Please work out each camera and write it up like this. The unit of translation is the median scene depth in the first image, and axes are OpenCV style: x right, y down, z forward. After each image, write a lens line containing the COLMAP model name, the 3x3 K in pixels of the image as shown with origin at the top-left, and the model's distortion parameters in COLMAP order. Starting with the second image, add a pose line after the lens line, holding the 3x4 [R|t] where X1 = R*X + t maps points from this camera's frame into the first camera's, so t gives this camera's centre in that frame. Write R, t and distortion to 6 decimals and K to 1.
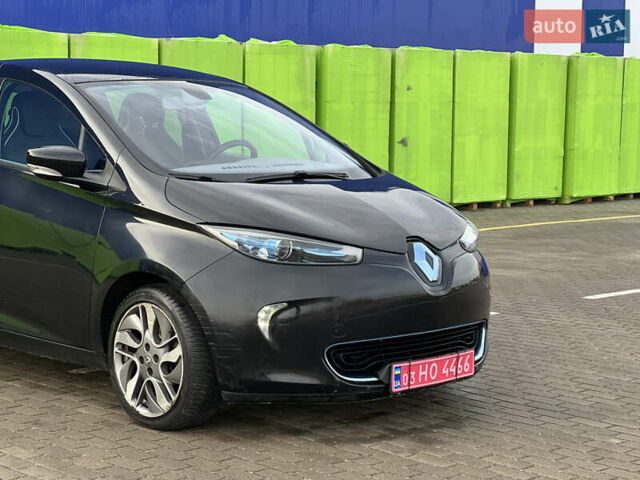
lens RADIAL K [[1435.2, 0, 303.6], [0, 1435.2, 235.6], [0, 0, 1]] dist [0.320648, 0.000000]
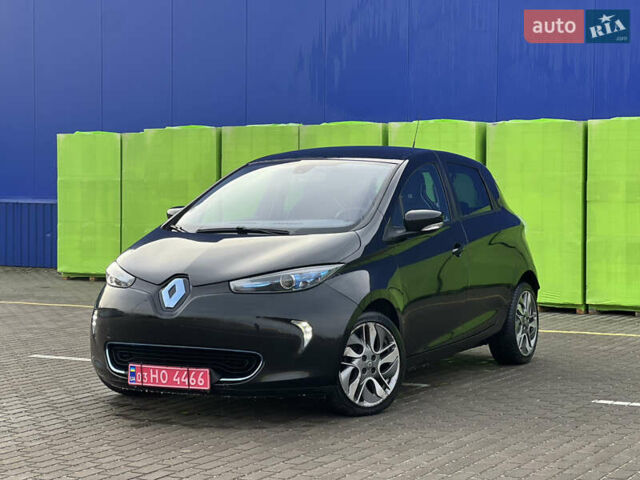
lens RADIAL K [[1435.2, 0, 321.7], [0, 1435.2, 236.8], [0, 0, 1]] dist [0.320648, 0.000000]
pose [[0.313442, 0.031101, -0.949098, 1.362421], [-0.096192, 0.995362, 0.000849, -0.046820], [0.944723, 0.091029, 0.314980, 0.705133]]
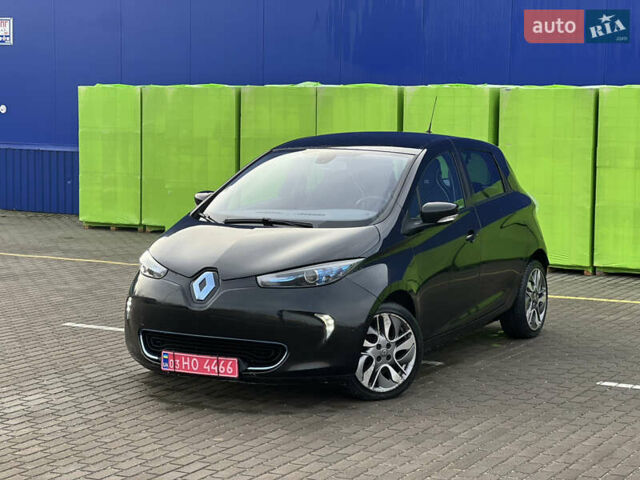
lens RADIAL K [[1435.2, 0, 316.5], [0, 1435.2, 233.4], [0, 0, 1]] dist [0.320648, 0.000000]
pose [[0.303990, 0.085953, -0.948790, 1.427013], [-0.103135, 0.993038, 0.056918, -0.122160], [0.947076, 0.080551, 0.310738, 0.661996]]
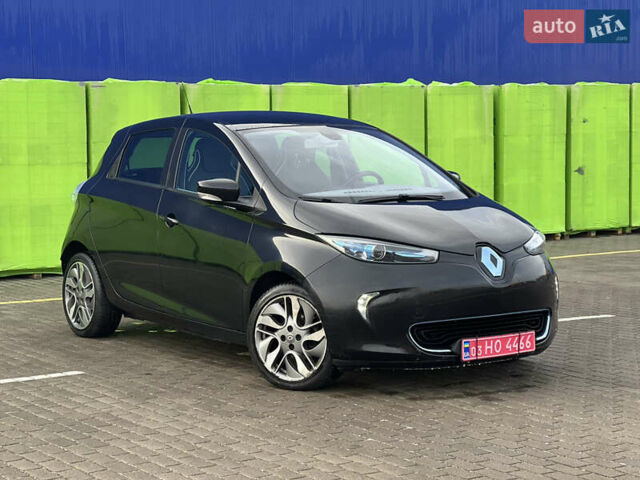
lens RADIAL K [[1435.2, 0, 323.9], [0, 1435.2, 243.0], [0, 0, 1]] dist [0.320648, 0.000000]
pose [[0.987232, -0.010895, -0.158913, 0.141545], [0.008005, 0.999791, -0.018812, 0.024425], [0.159085, 0.017299, 0.987113, -0.302567]]
